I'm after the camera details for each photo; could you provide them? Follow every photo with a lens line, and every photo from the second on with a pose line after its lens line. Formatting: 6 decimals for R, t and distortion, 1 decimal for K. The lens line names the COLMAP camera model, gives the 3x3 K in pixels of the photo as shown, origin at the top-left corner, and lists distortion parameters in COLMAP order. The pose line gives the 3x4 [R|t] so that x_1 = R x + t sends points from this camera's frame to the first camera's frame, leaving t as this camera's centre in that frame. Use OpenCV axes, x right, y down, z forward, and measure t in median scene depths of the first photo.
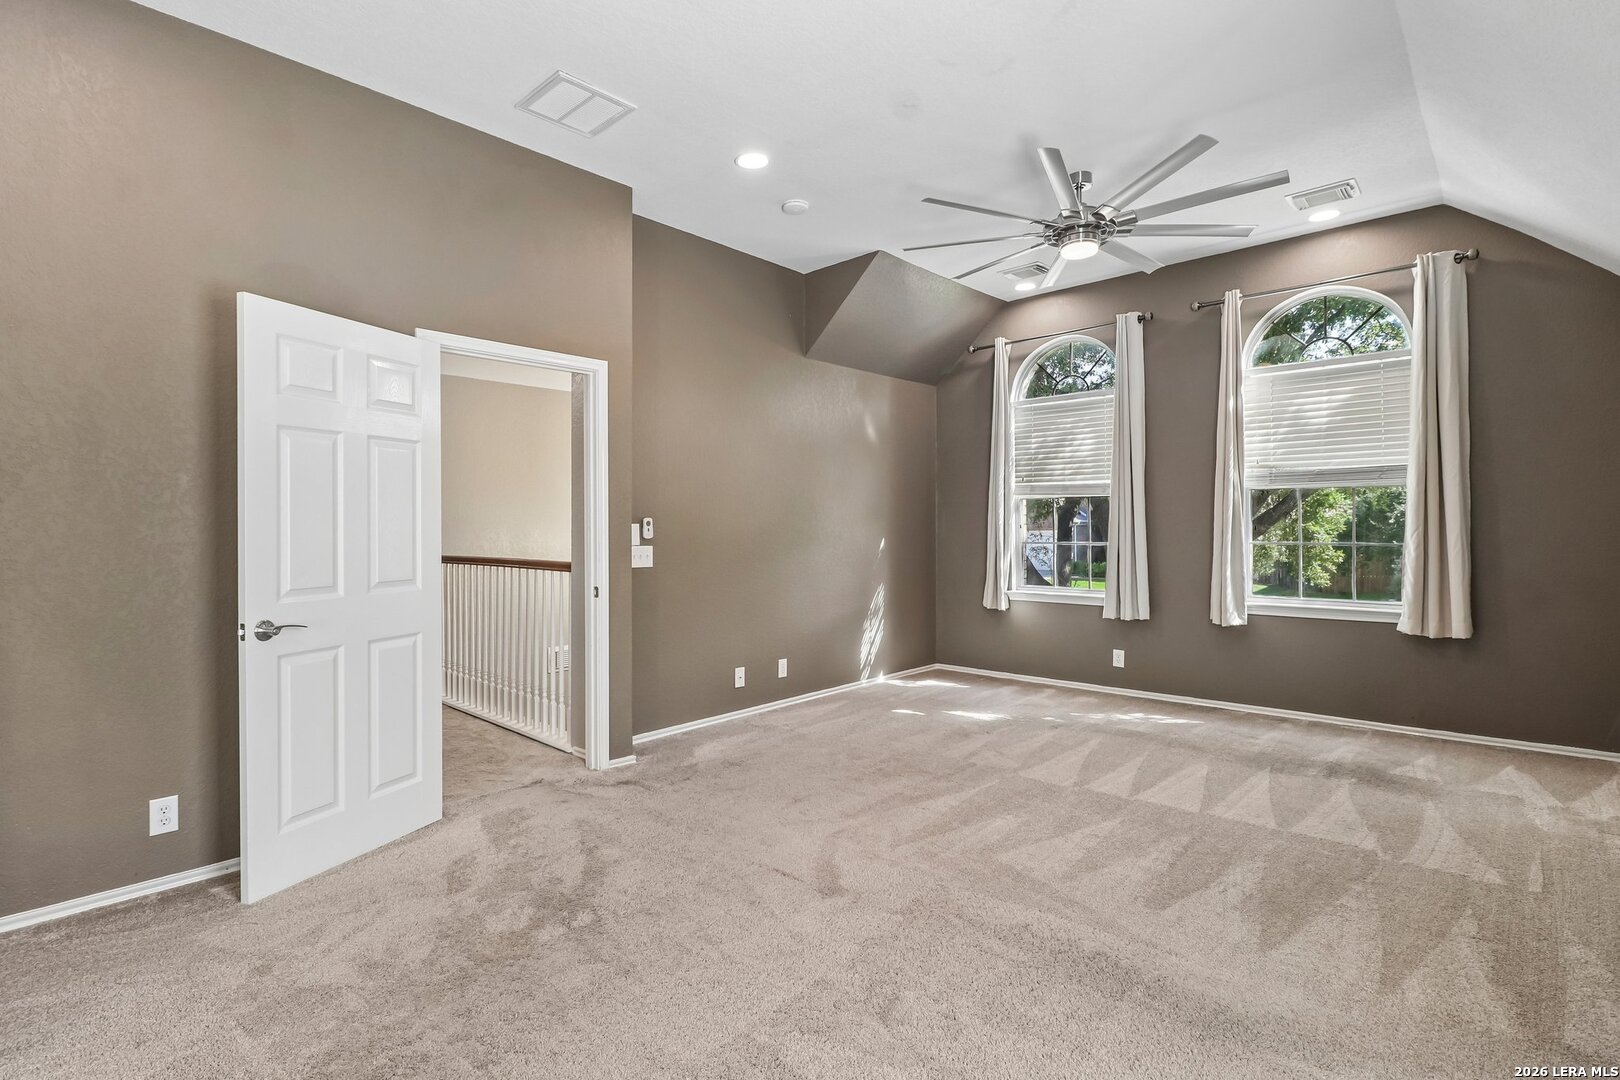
lens RADIAL K [[772.1, 0, 806.7], [0, 772.1, 530.0], [0, 0, 1]] dist [0.018294, -0.007084]
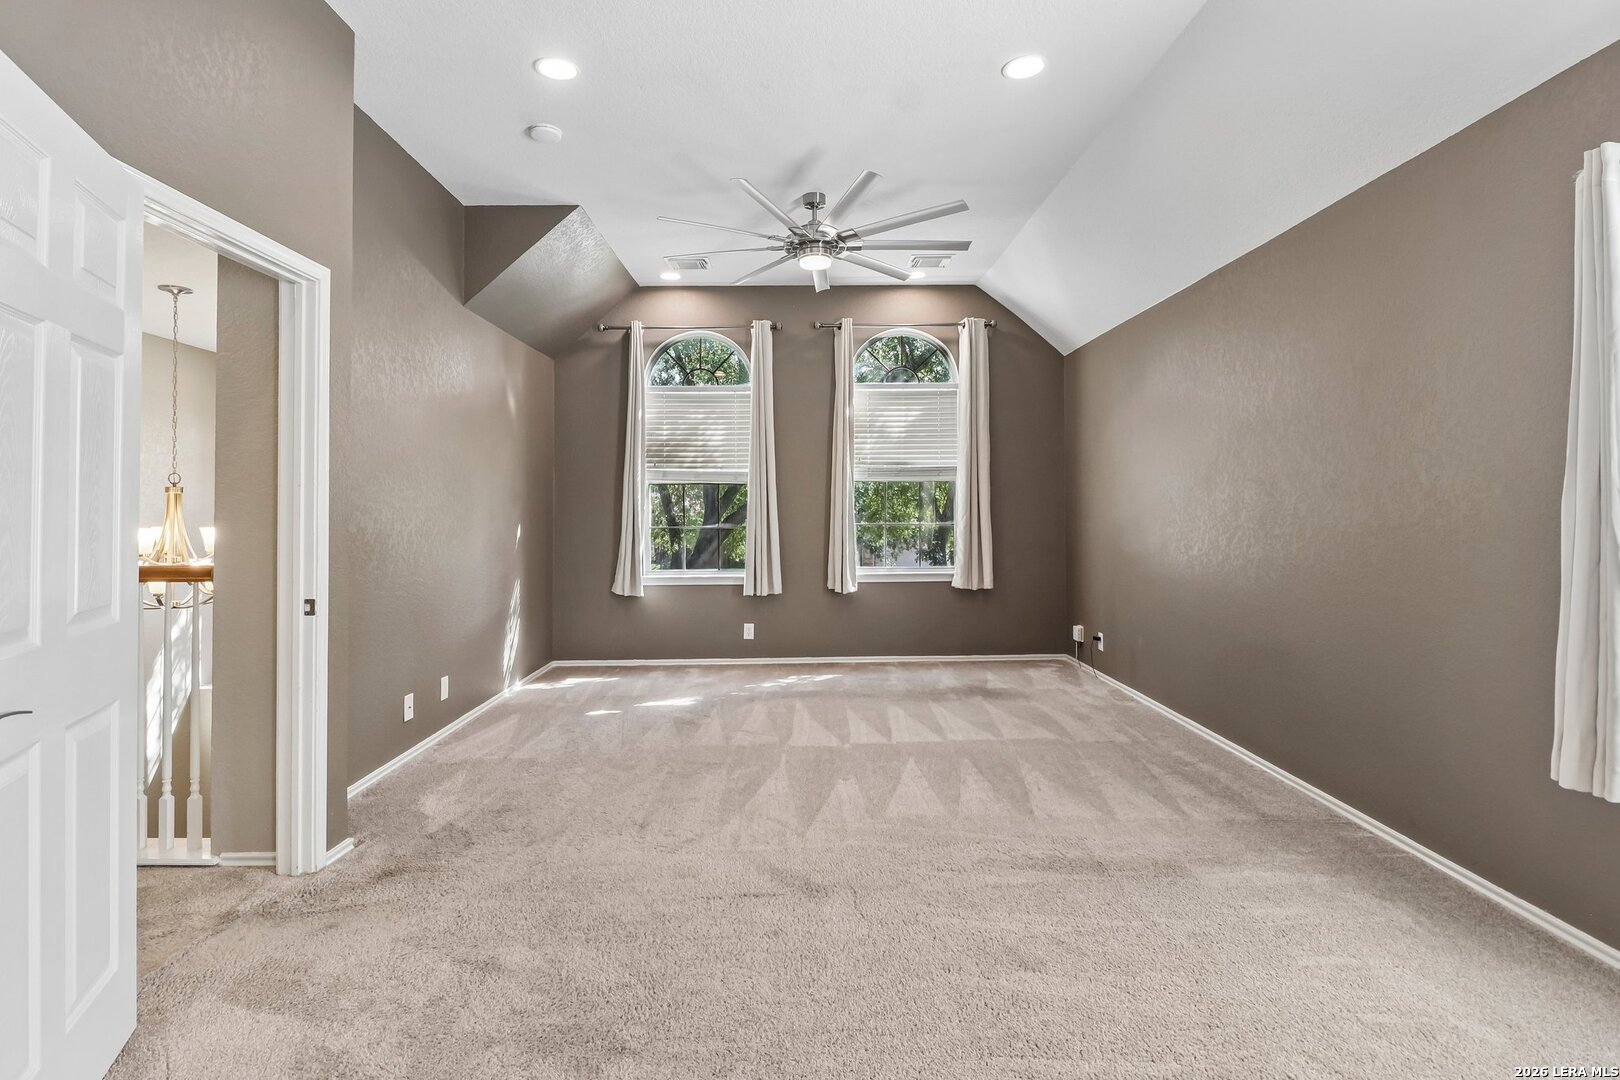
lens RADIAL K [[772.1, 0, 809.0], [0, 772.1, 505.5], [0, 0, 1]] dist [0.018294, -0.007084]
pose [[0.725868, 0.005432, 0.687812, -0.364313], [0.004919, 0.999902, -0.013088, 0.002036], [-0.687816, 0.012883, 0.725771, 0.179262]]
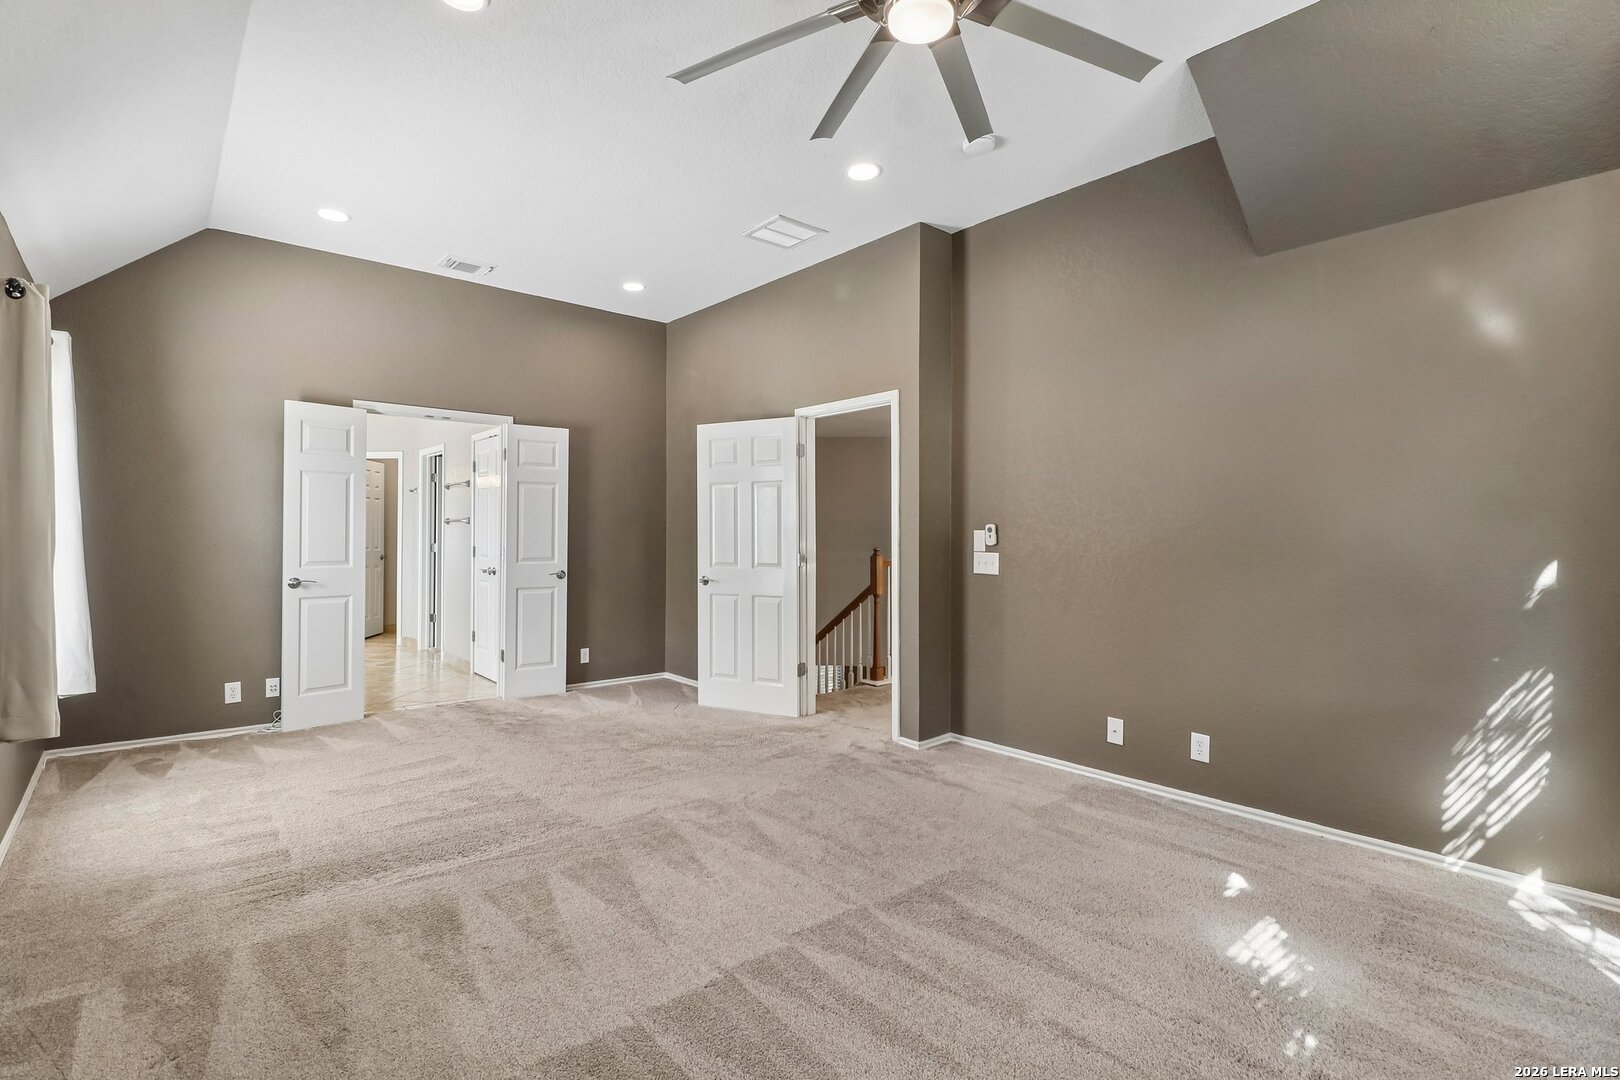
lens RADIAL K [[772.1, 0, 807.5], [0, 772.1, 533.5], [0, 0, 1]] dist [0.018294, -0.007084]
pose [[-0.117342, 0.002741, -0.993088, 0.782591], [-0.007562, 0.999965, 0.003654, -0.005365], [0.993063, 0.007938, -0.117317, 0.868894]]
